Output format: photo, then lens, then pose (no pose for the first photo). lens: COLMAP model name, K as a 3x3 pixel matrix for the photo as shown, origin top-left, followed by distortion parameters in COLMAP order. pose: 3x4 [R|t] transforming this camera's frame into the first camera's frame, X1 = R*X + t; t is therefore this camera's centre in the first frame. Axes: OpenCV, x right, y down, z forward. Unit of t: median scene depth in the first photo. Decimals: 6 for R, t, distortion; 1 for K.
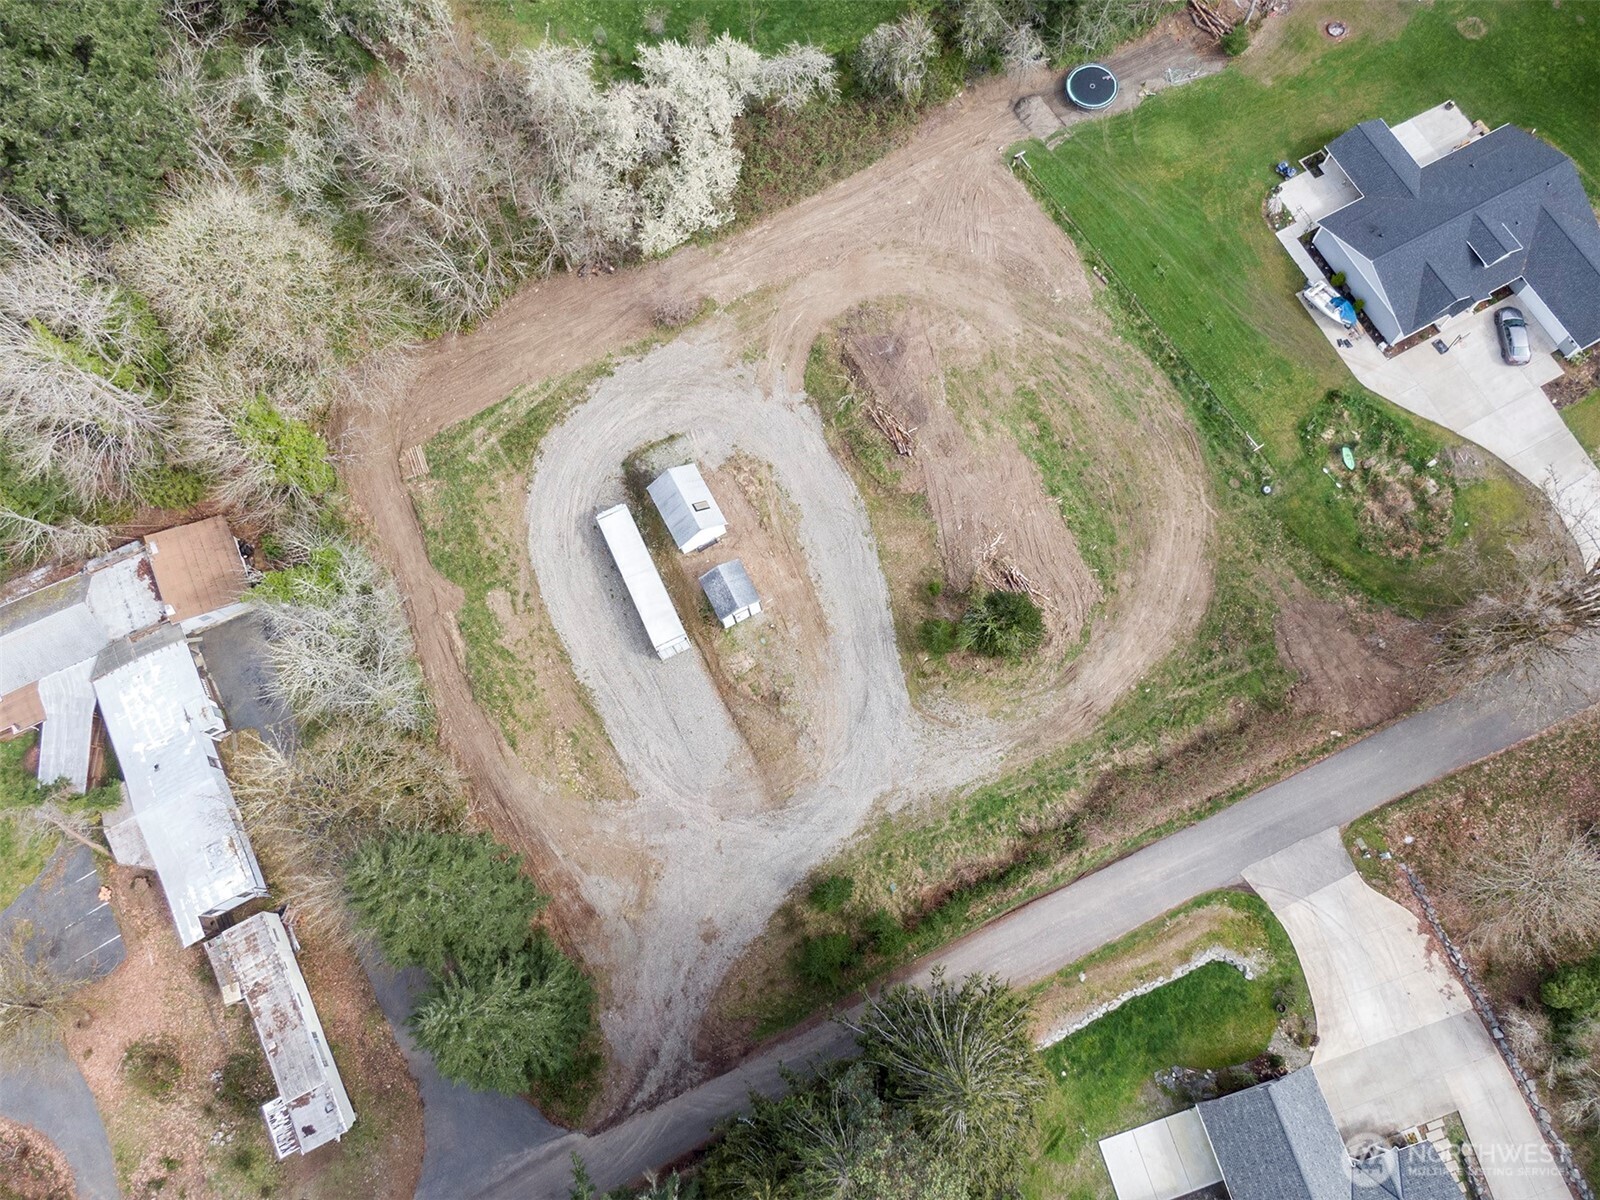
lens RADIAL K [[1245.1, 0, 801.8], [0, 1245.1, 579.0], [0, 0, 1]] dist [0.049249, -0.071315]
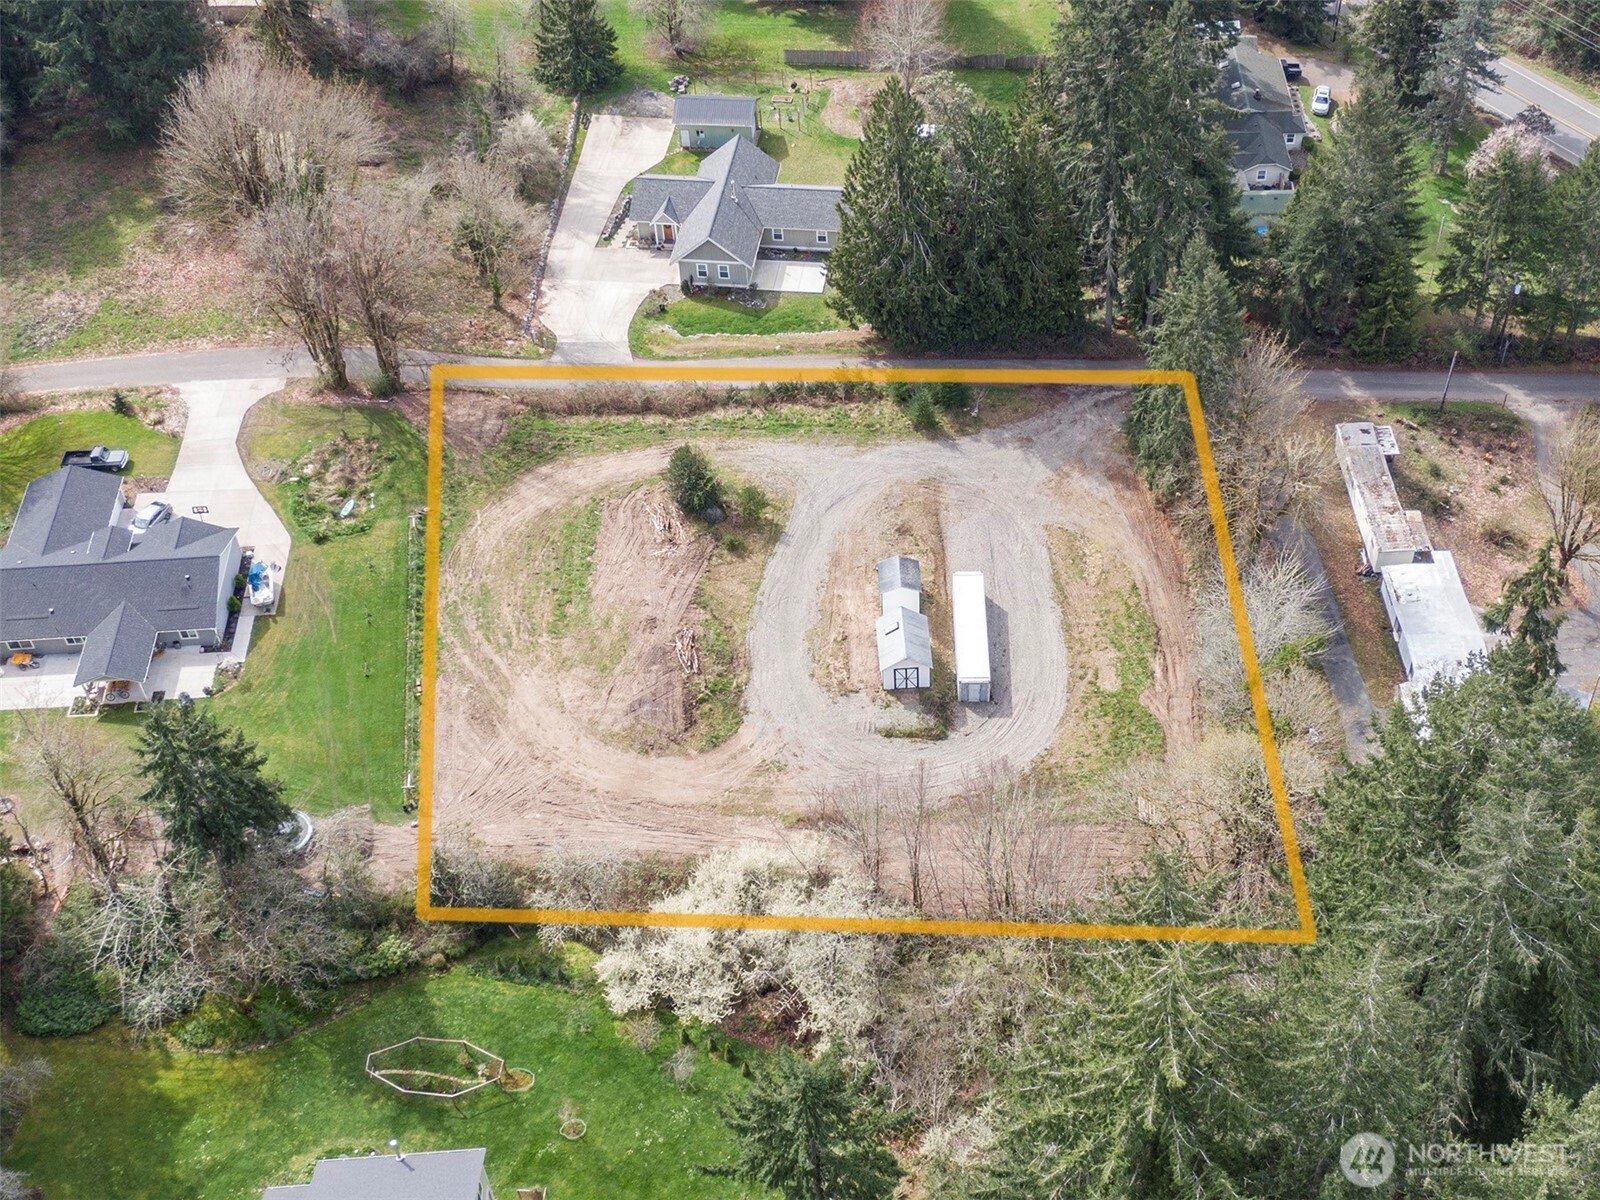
lens RADIAL K [[2005.0, 0, 870.5], [0, 2005.0, 634.0], [0, 0, 1]] dist [0.020156, -0.007762]
pose [[-0.906588, -0.267630, 0.326300, -0.600609], [0.415297, -0.428353, 0.802522, -1.385168], [-0.075007, 0.863069, 0.499485, 0.166416]]
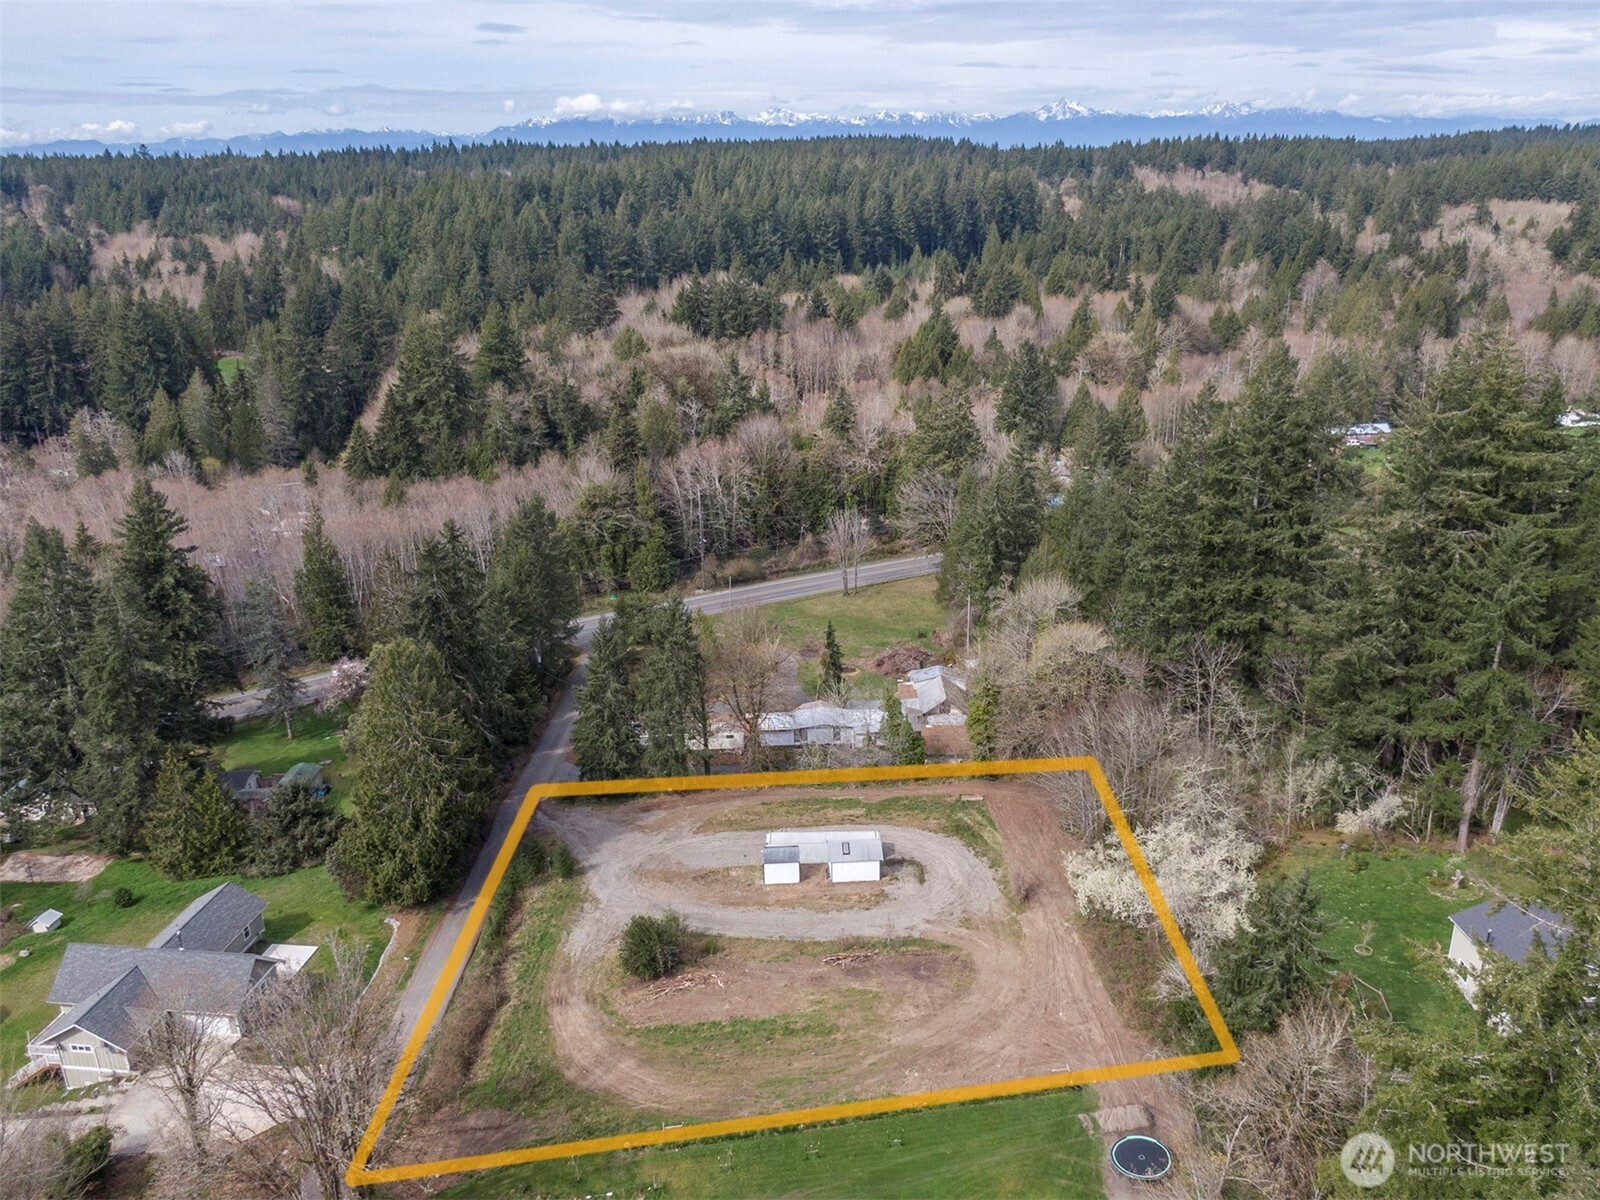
lens RADIAL K [[1264.5, 0, 825.4], [0, 1264.5, 653.2], [0, 0, 1]] dist [0.047711, -0.076001]
pose [[-0.417923, 0.358359, -0.834817, 0.979478], [-0.858998, 0.143263, 0.491526, -0.730225], [0.295741, 0.922526, 0.247956, 0.450028]]
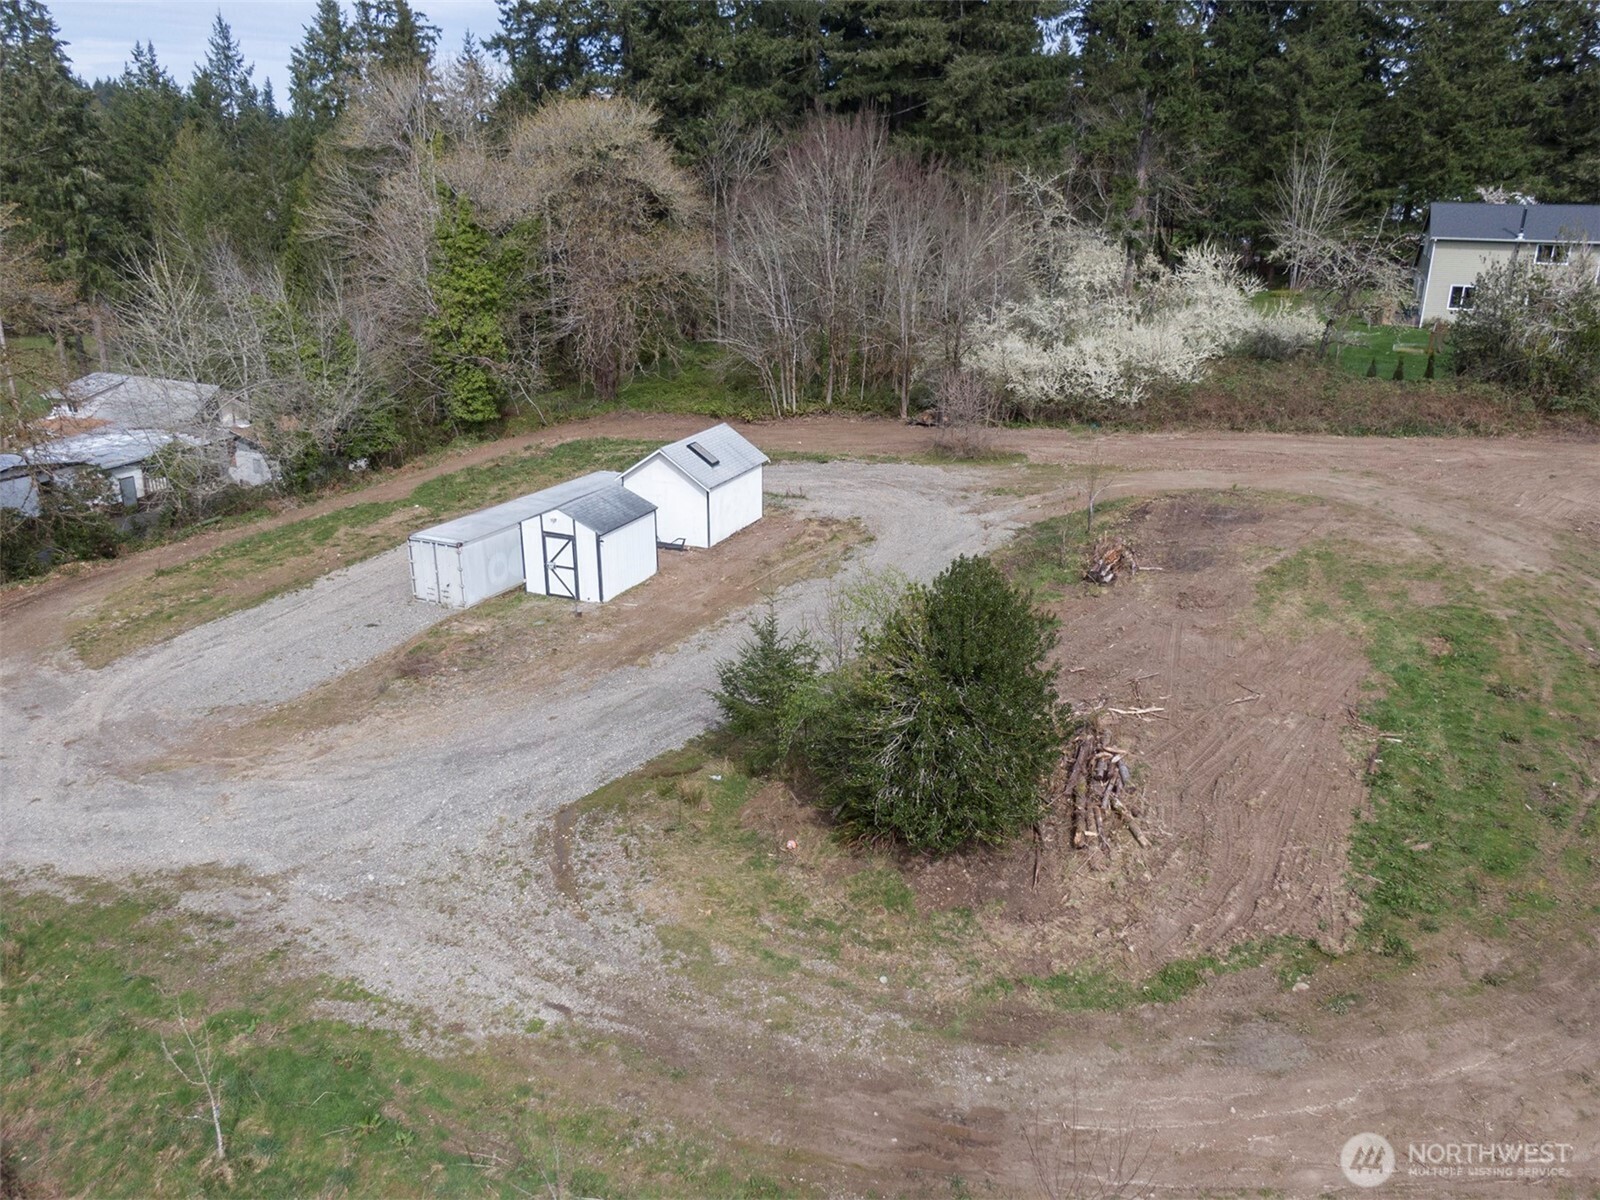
lens RADIAL K [[1188.7, 0, 801.7], [0, 1188.7, 598.3], [0, 0, 1]] dist [0.047580, -0.073191]
pose [[0.624654, 0.292541, -0.724036, 0.317918], [-0.753571, 0.468965, -0.460654, 0.164864], [0.204788, 0.833362, 0.513391, 0.788678]]
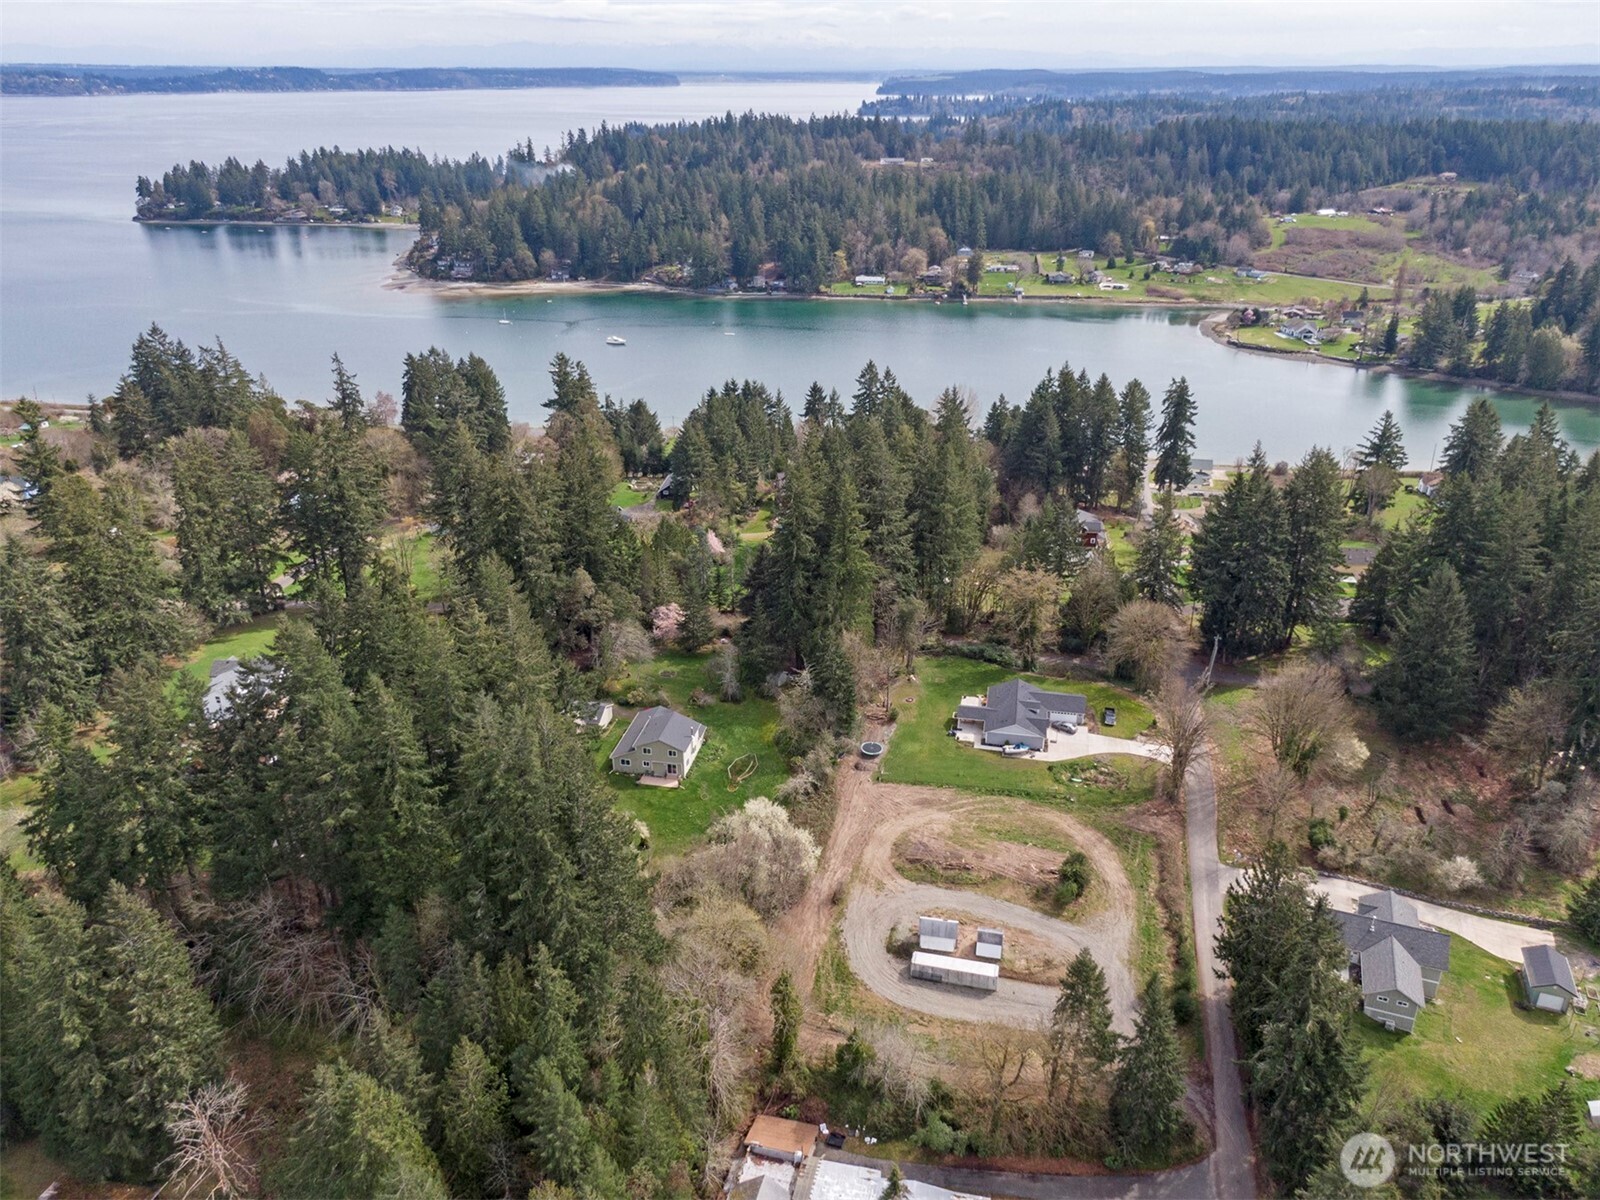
lens RADIAL K [[1188.7, 0, 802.7], [0, 1188.7, 598.3], [0, 0, 1]] dist [0.080206, -0.084269]
pose [[0.631466, -0.287528, 0.720124, -1.399762], [0.734988, 0.517869, -0.437726, 0.330272], [-0.247072, 0.805692, 0.538346, -0.352456]]
